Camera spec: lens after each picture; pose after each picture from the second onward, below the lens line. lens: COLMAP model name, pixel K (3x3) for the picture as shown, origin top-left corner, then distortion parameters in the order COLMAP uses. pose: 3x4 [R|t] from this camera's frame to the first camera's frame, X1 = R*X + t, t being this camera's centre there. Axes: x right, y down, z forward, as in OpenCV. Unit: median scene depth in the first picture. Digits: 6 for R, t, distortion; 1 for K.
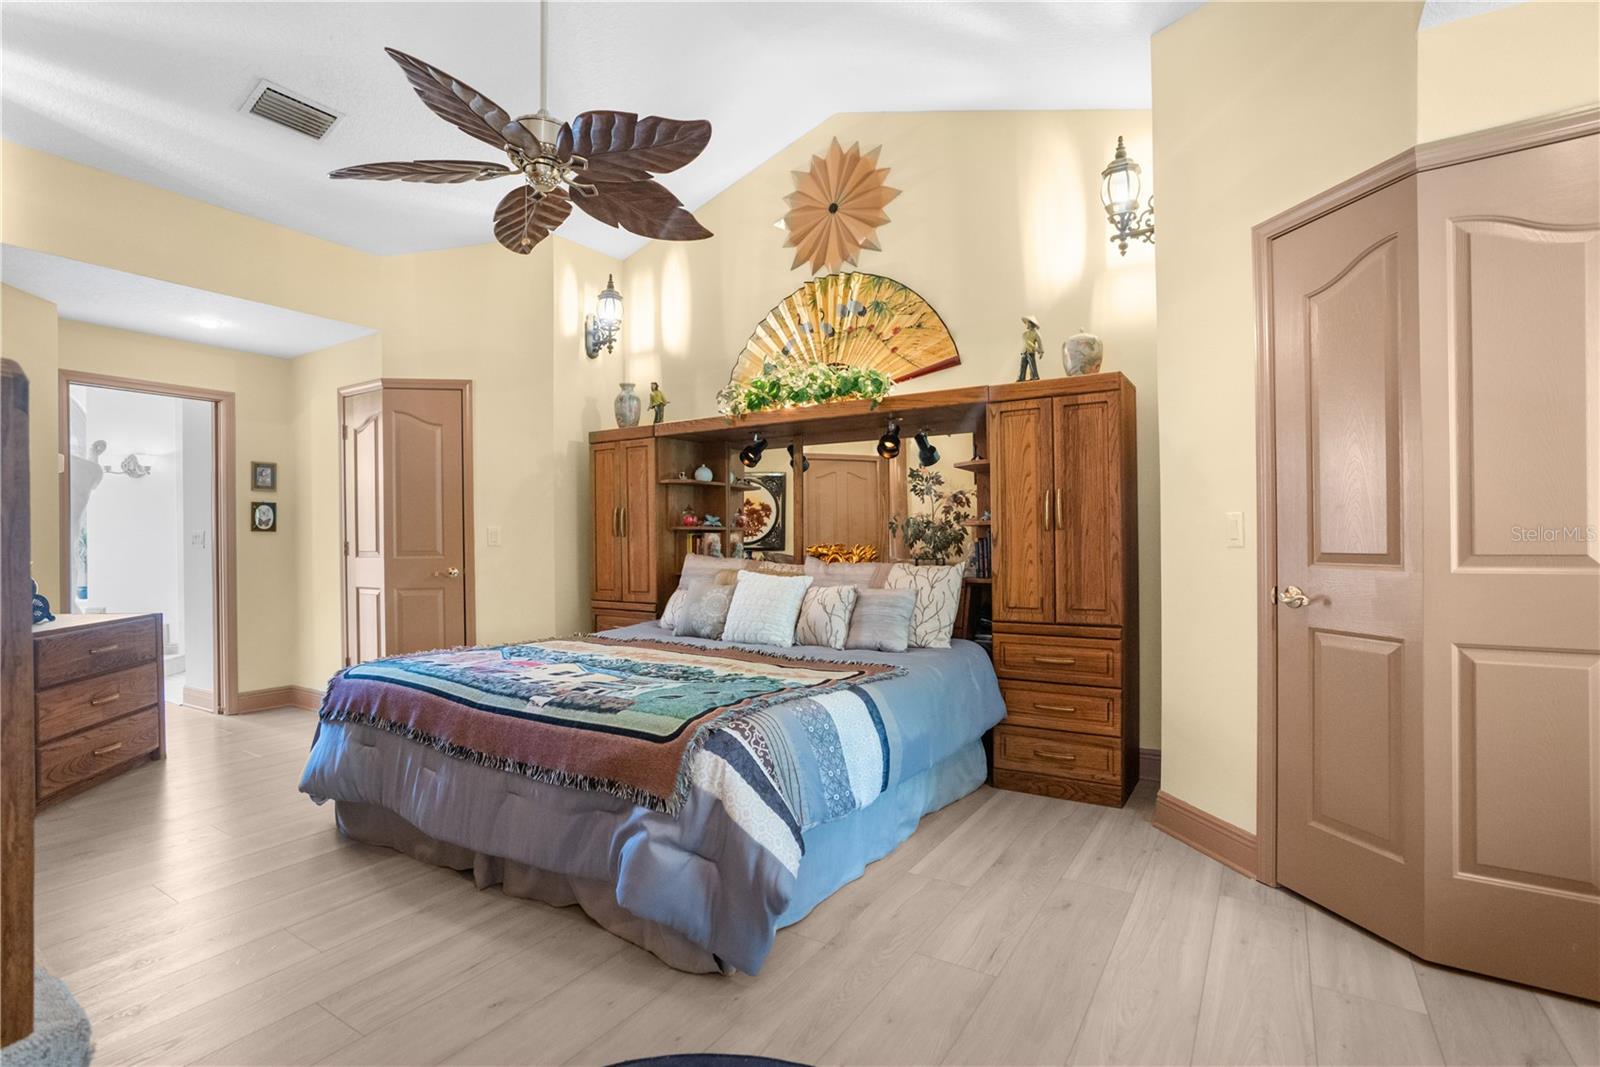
lens RADIAL K [[748.8, 0, 781.3], [0, 748.8, 550.1], [0, 0, 1]] dist [-0.040996, 0.016386]
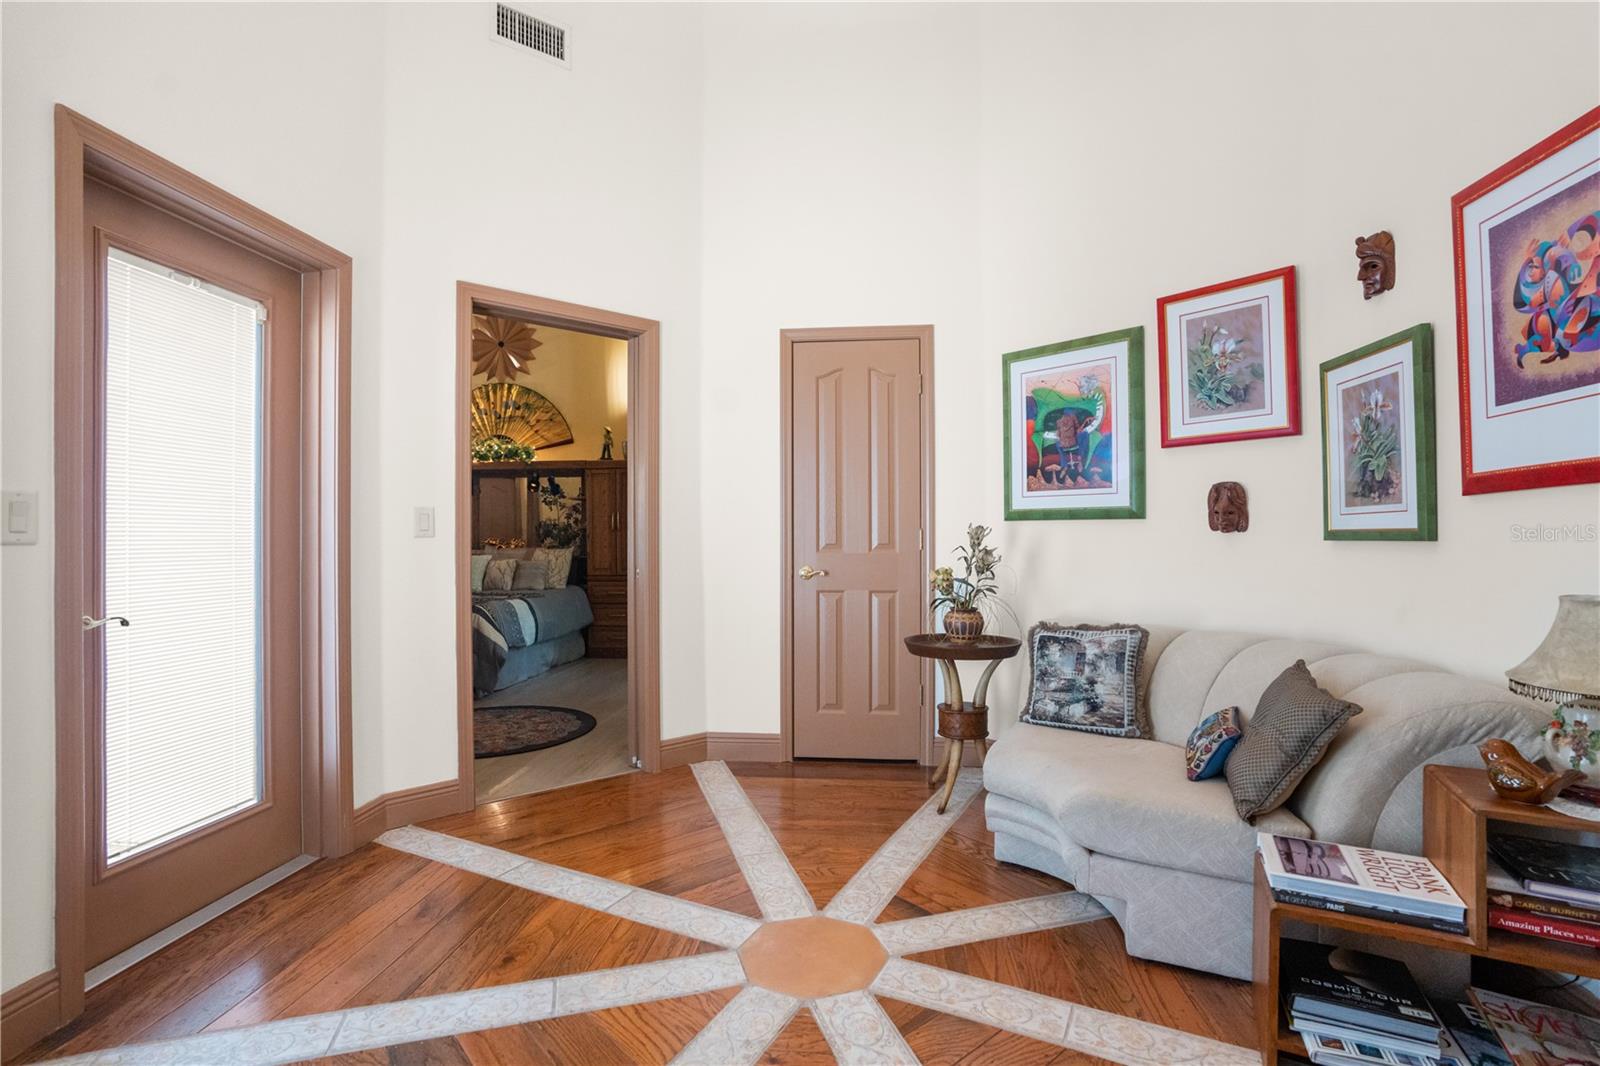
lens RADIAL K [[748.8, 0, 803.6], [0, 748.8, 525.4], [0, 0, 1]] dist [-0.040996, 0.016386]
pose [[0.869389, 0.011093, 0.494003, -0.171305], [0.004671, 0.999519, -0.030664, 0.018109], [-0.494106, 0.028966, 0.868919, -0.862709]]
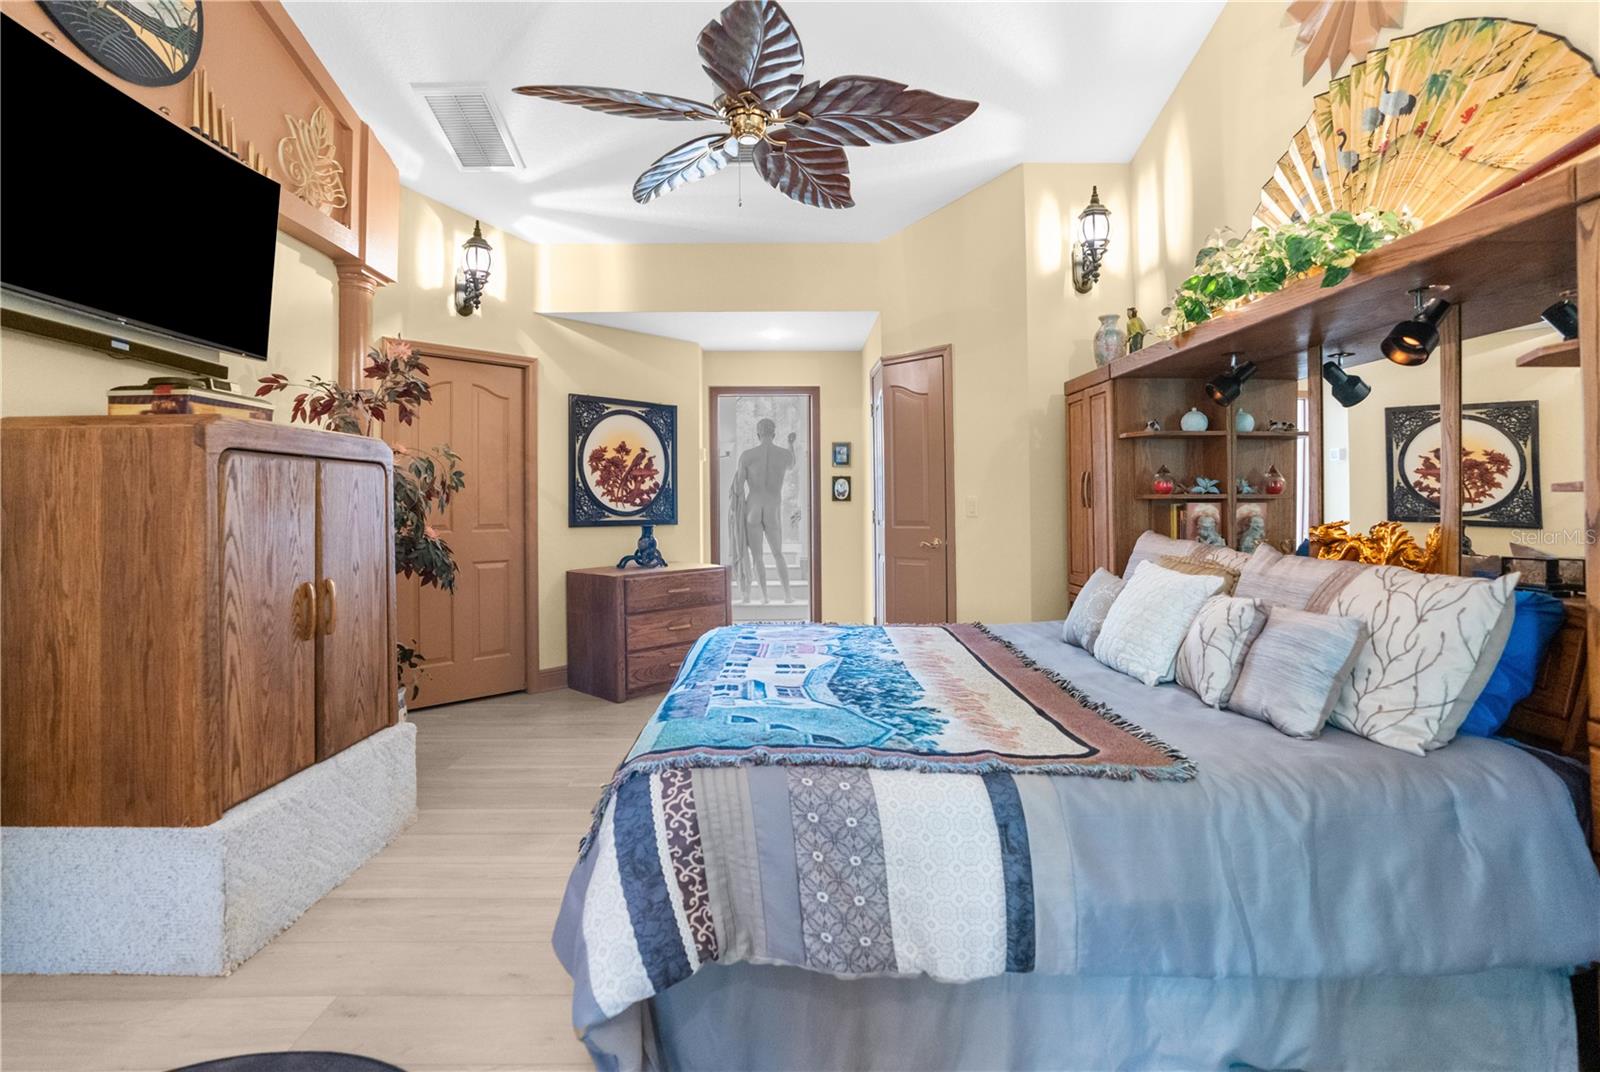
lens RADIAL K [[748.8, 0, 790.5], [0, 748.8, 506.6], [0, 0, 1]] dist [-0.040996, 0.016386]
pose [[0.576486, 0.003077, -0.817101, 0.287611], [-0.010556, 0.999938, -0.003682, -0.014702], [0.817039, 0.010748, 0.576483, 0.312933]]
